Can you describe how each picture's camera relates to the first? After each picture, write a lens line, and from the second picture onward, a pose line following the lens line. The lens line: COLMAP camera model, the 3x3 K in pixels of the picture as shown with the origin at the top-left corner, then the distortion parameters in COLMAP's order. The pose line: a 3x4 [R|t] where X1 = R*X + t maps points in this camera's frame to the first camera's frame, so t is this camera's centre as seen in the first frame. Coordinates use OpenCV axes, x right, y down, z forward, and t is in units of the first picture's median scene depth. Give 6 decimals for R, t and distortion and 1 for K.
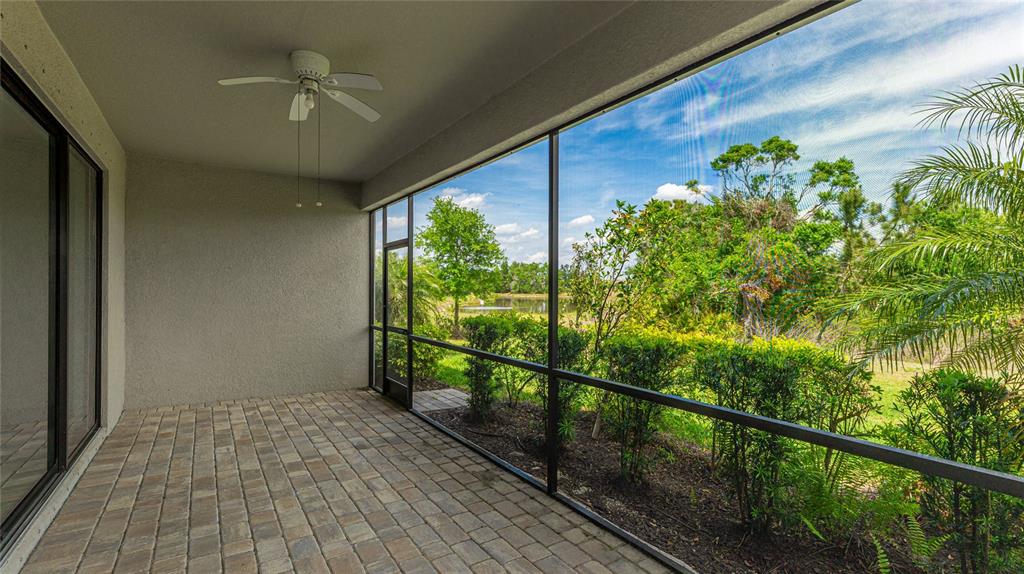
lens RADIAL K [[453.7, 0, 508.7], [0, 453.7, 285.6], [0, 0, 1]] dist [0.011130, 0.000243]
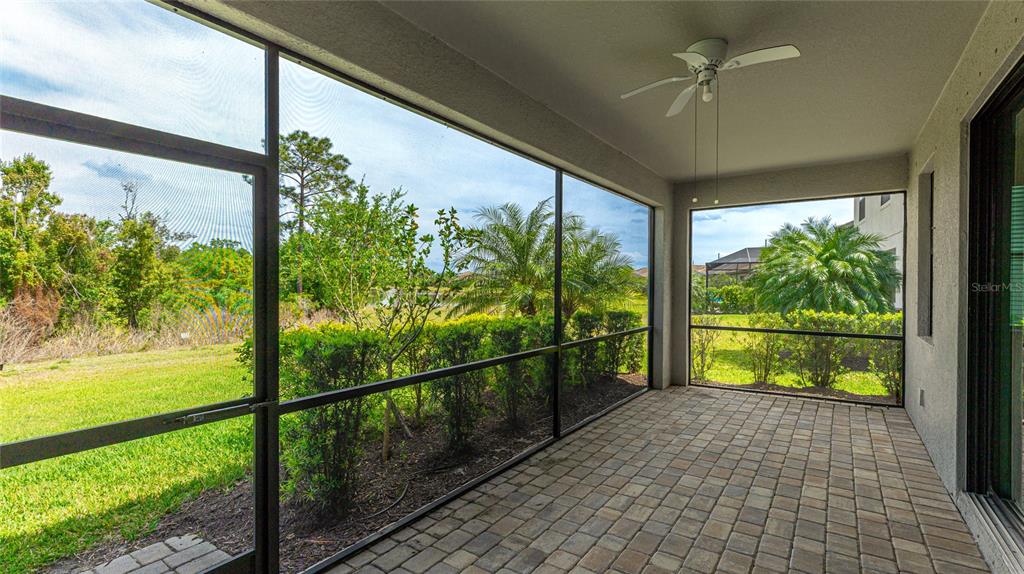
lens RADIAL K [[453.7, 0, 510.2], [0, 453.7, 287.8], [0, 0, 1]] dist [0.011130, 0.000243]
pose [[-0.345291, -0.011142, 0.938430, -0.898057], [-0.009001, 0.999923, 0.008561, 0.000637], [-0.938453, -0.005491, -0.345365, 1.286579]]
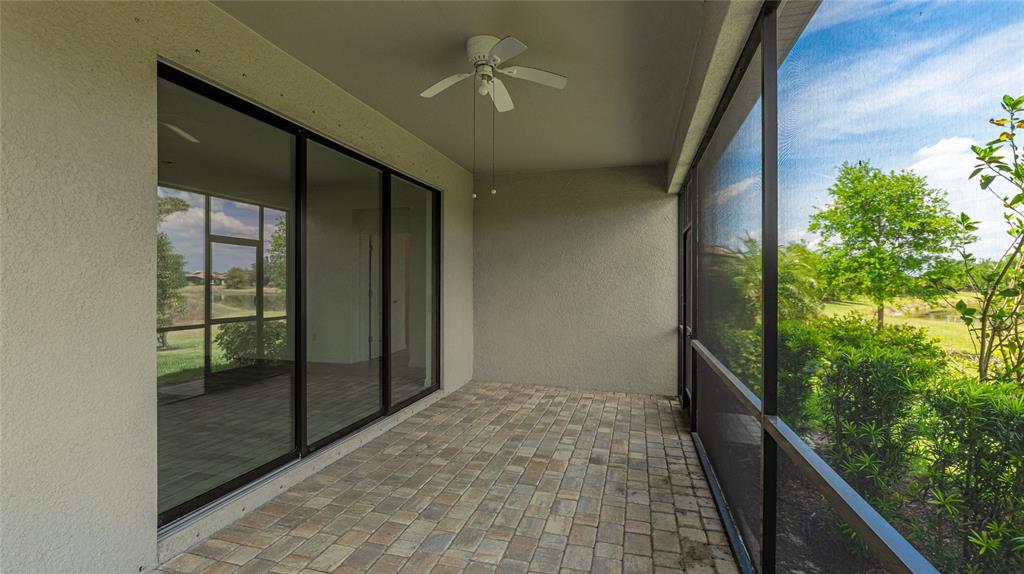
lens RADIAL K [[476.6, 0, 515.2], [0, 476.6, 282.2], [0, 0, 1]] dist [-0.007216, -0.000090]
pose [[0.666513, -0.003252, -0.745487, 0.272311], [0.003086, 0.999994, -0.001604, 0.009583], [0.745487, -0.001231, 0.666519, 0.279549]]
